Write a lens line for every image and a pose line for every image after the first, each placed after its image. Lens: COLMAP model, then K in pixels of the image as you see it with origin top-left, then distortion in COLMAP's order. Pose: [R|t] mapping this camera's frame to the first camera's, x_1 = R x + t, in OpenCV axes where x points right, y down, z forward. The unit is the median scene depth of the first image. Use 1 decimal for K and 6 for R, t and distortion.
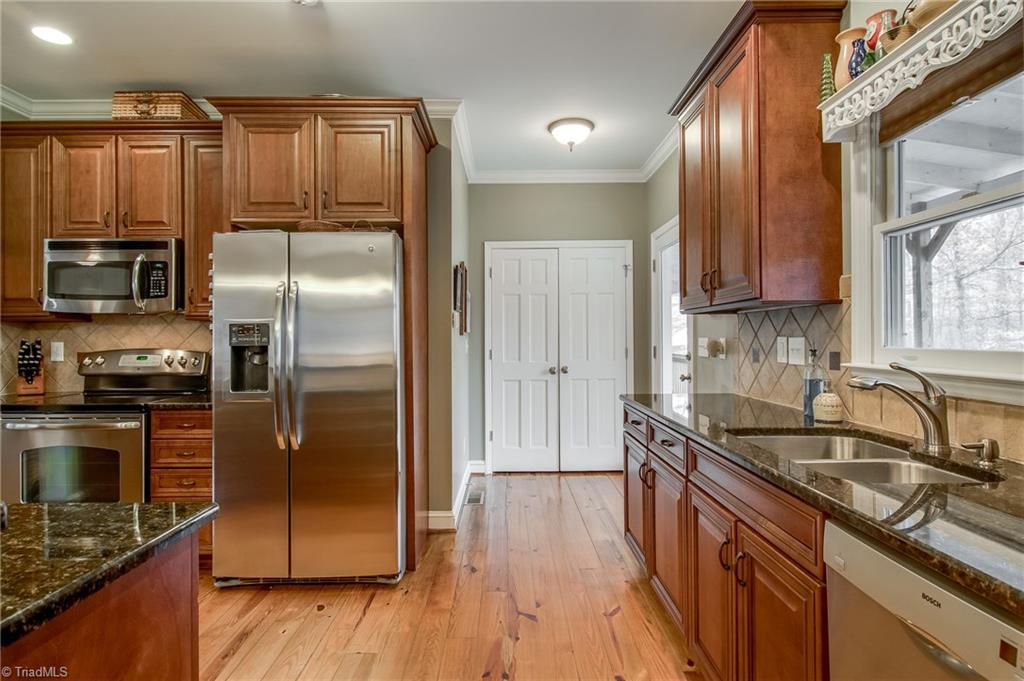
lens RADIAL K [[537.1, 0, 512.0], [0, 537.1, 340.5], [0, 0, 1]] dist [-0.001006, -0.000368]
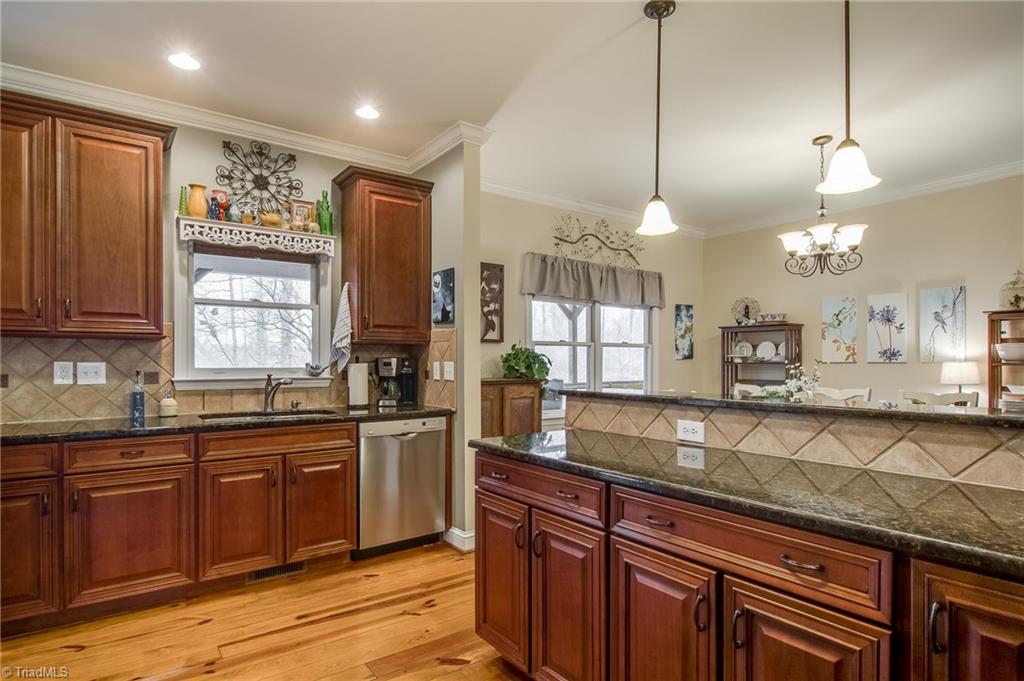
lens RADIAL K [[545.3, 0, 511.5], [0, 545.3, 351.6], [0, 0, 1]] dist [-0.002345, -0.000917]
pose [[-0.577570, 0.019110, 0.816117, -1.215364], [0.007367, 0.999807, -0.018197, -0.000278], [-0.816308, -0.004497, -0.577600, 1.059042]]
